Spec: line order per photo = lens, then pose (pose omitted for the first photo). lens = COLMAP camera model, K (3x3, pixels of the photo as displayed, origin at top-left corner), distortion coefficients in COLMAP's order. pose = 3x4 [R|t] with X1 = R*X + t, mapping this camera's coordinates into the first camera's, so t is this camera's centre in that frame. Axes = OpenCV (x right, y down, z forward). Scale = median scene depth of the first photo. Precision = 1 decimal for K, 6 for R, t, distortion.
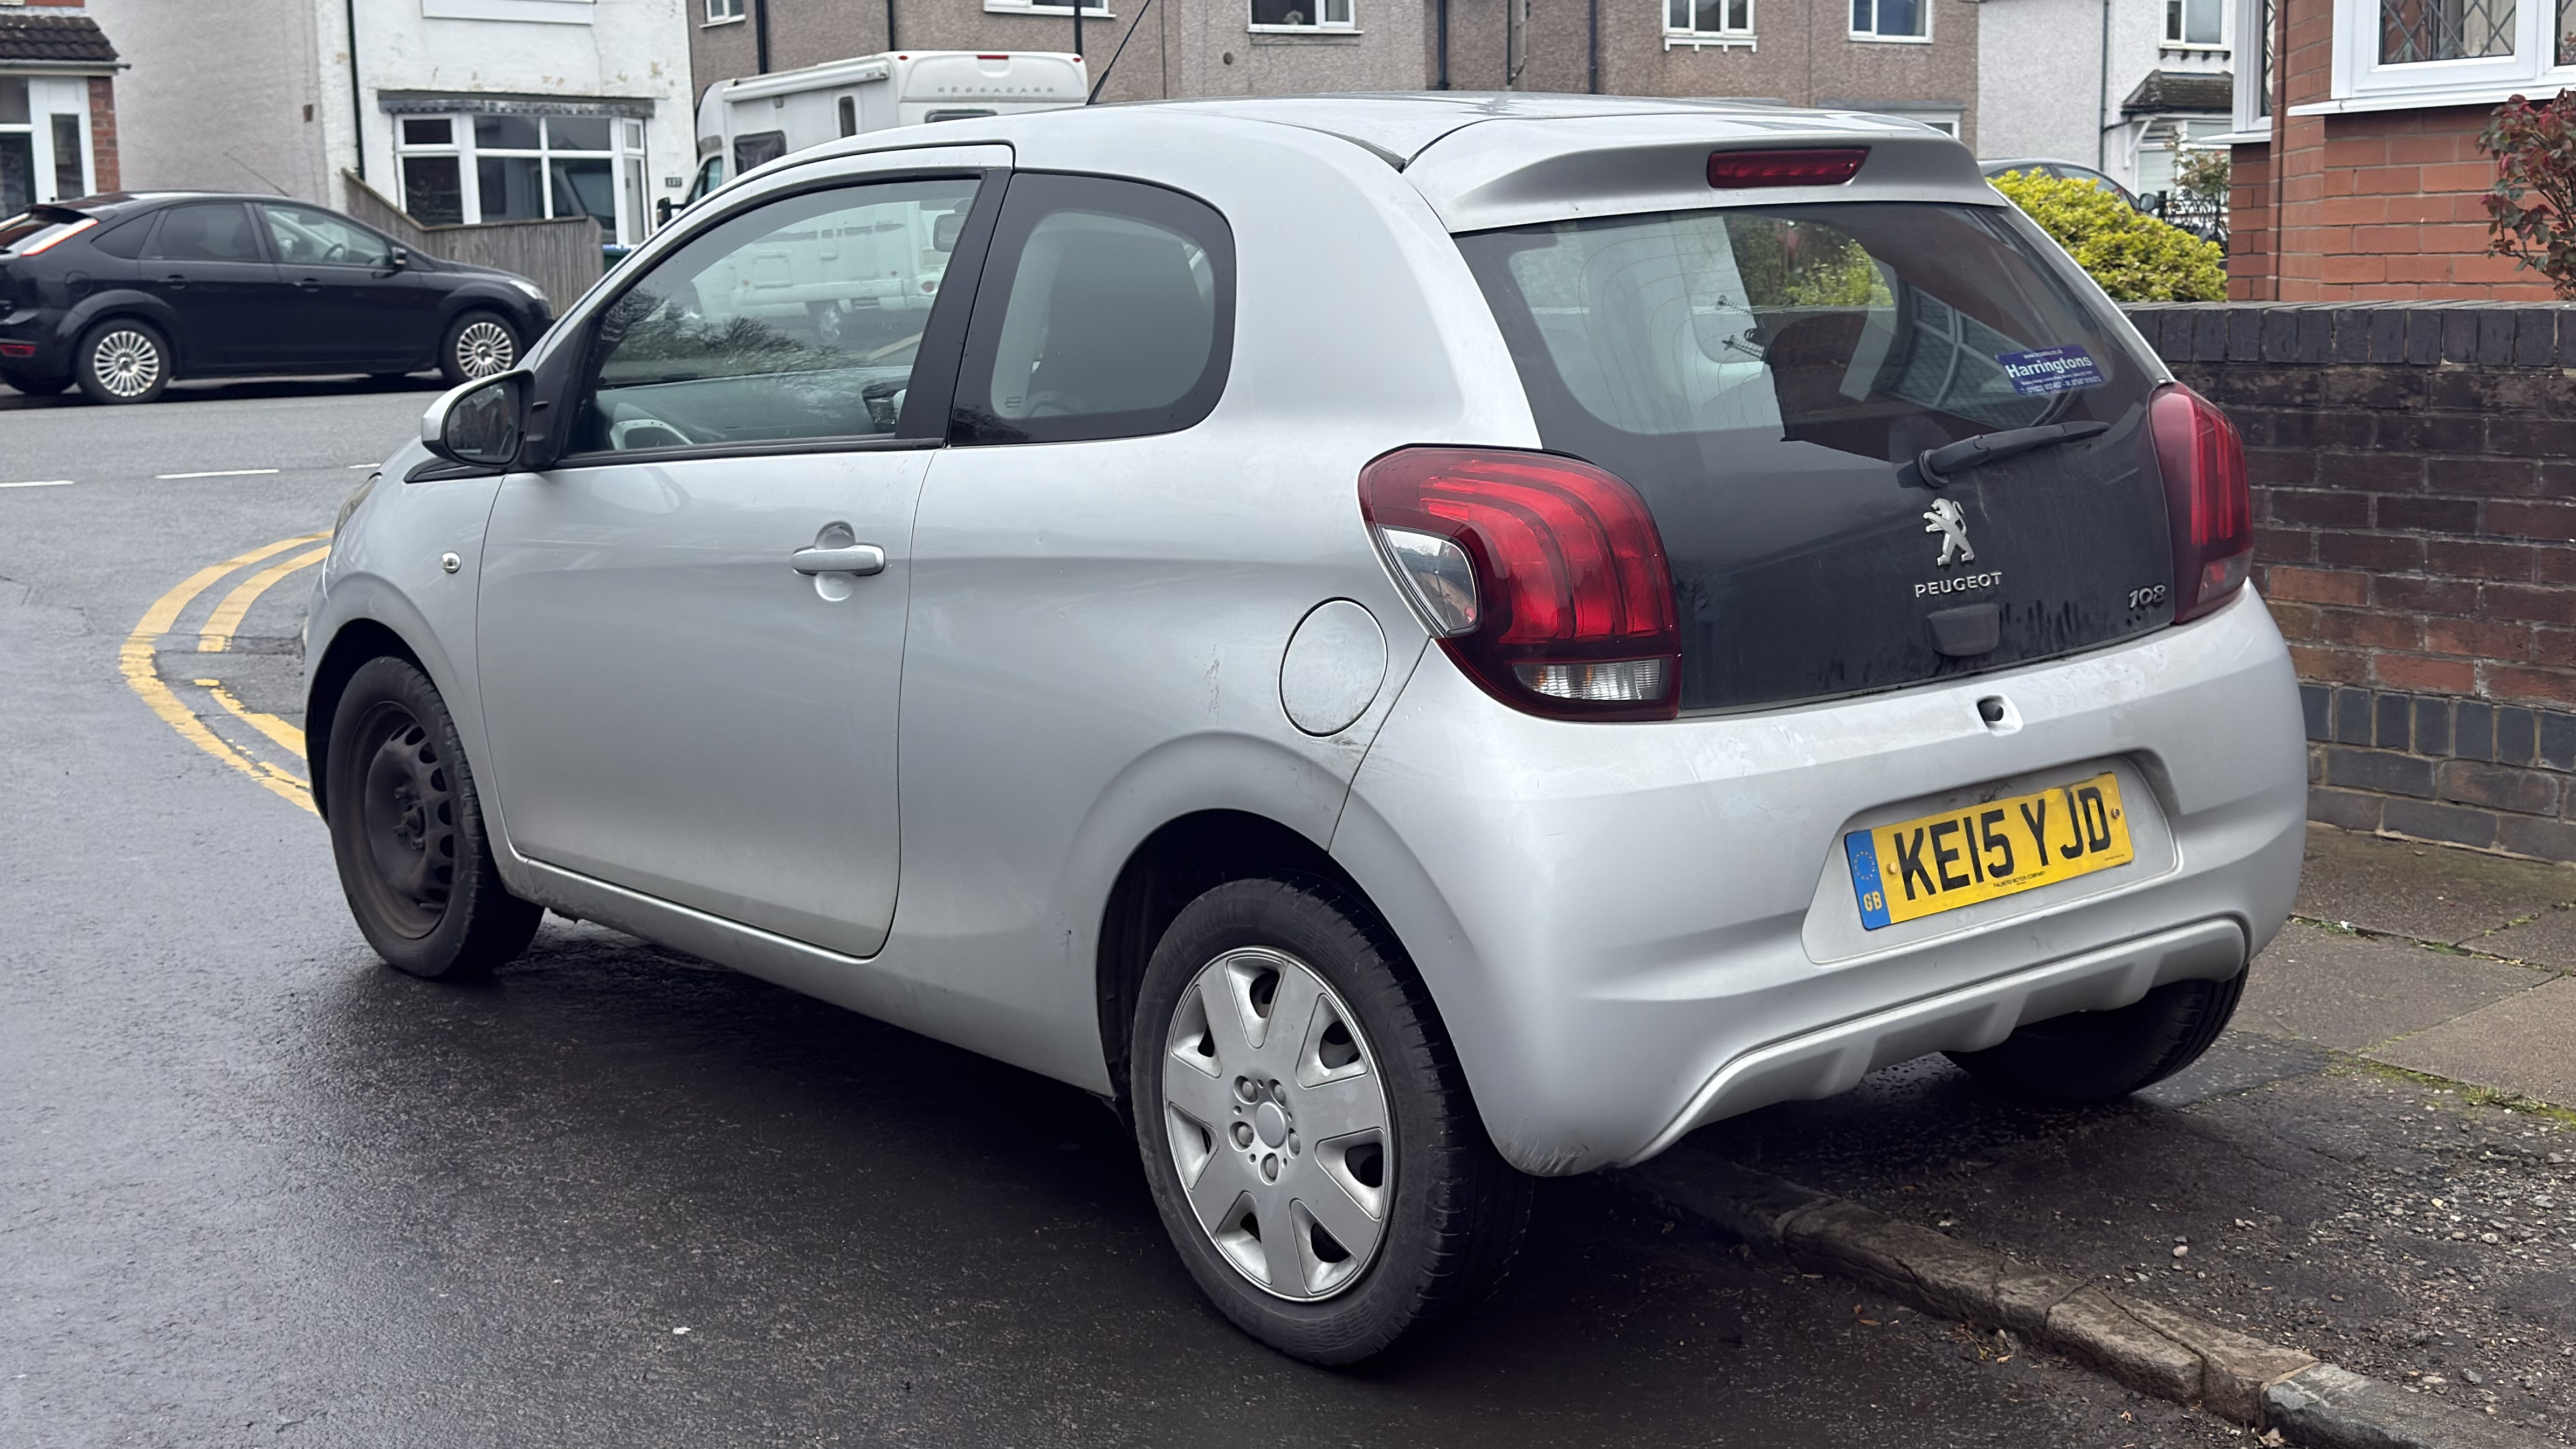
lens RADIAL K [[3129.5, 0, 1286.7], [0, 3129.5, 715.4], [0, 0, 1]] dist [0.134872, -0.022882]
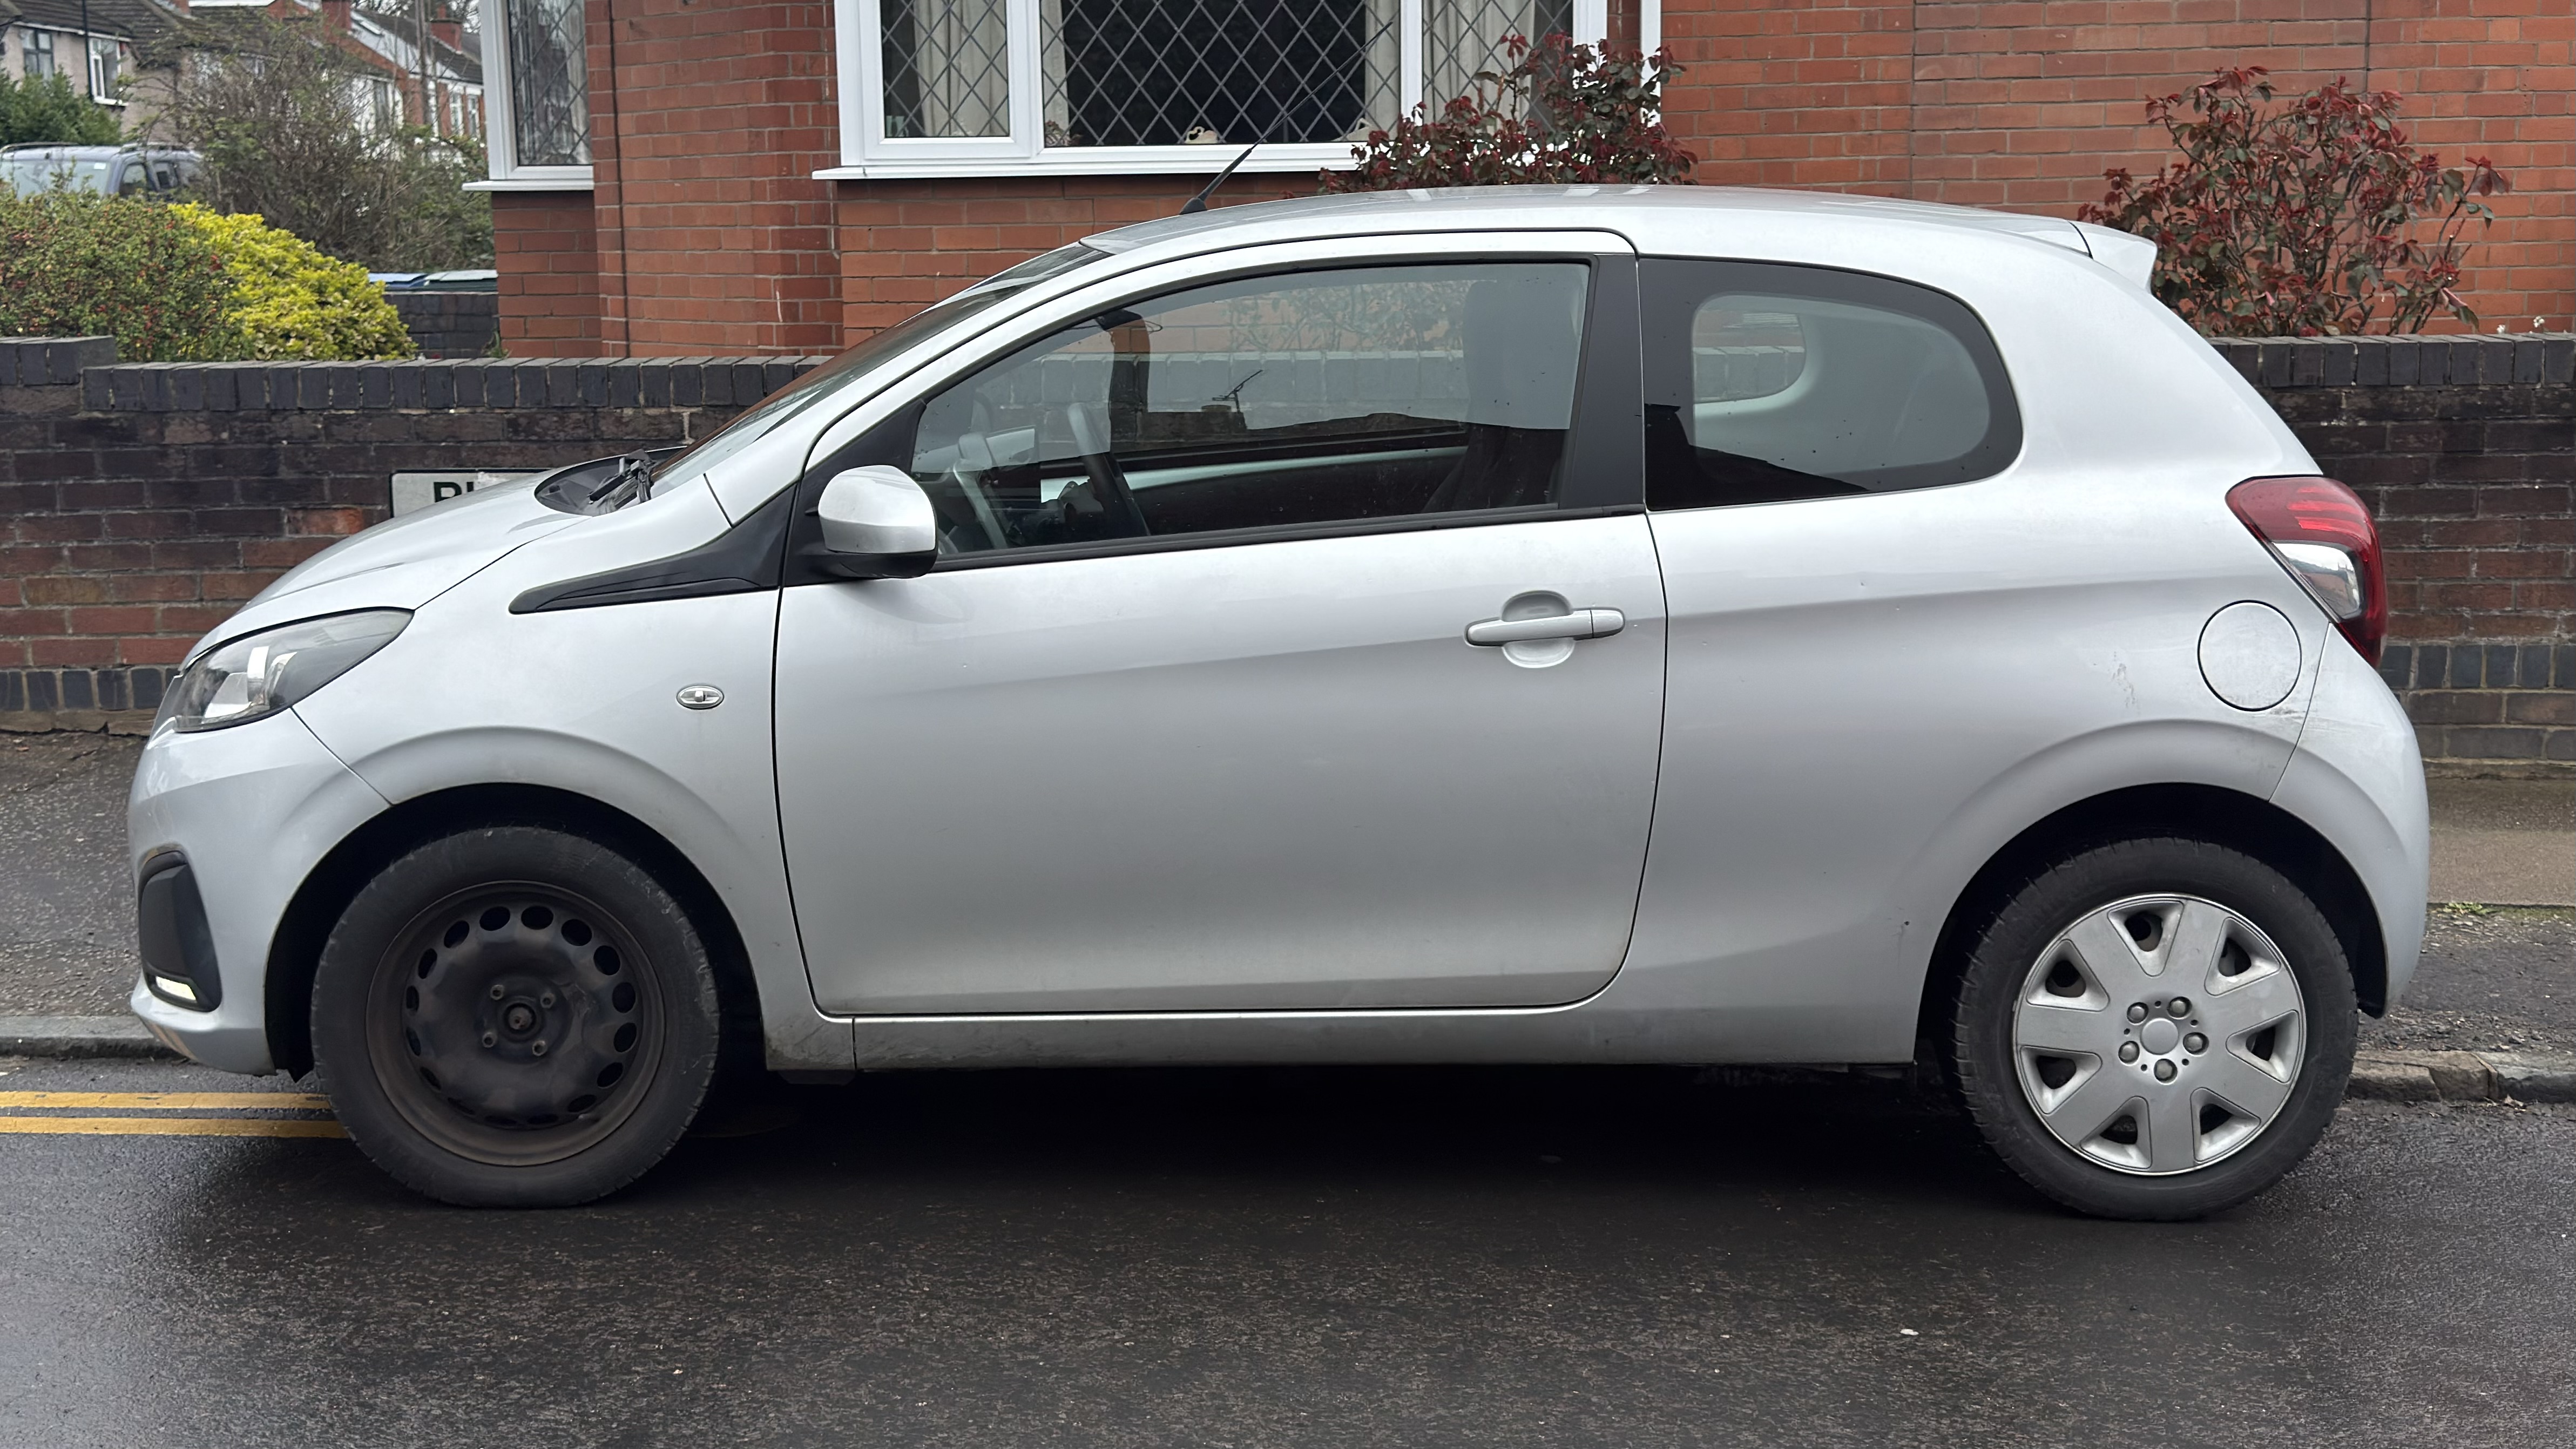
lens RADIAL K [[3129.5, 0, 1286.7], [0, 3129.5, 715.4], [0, 0, 1]] dist [0.134872, -0.022882]
pose [[0.609989, -0.110447, 0.784675, -1.090266], [0.114085, 0.992163, 0.050966, -0.089627], [-0.784154, 0.058431, 0.617809, 0.460422]]
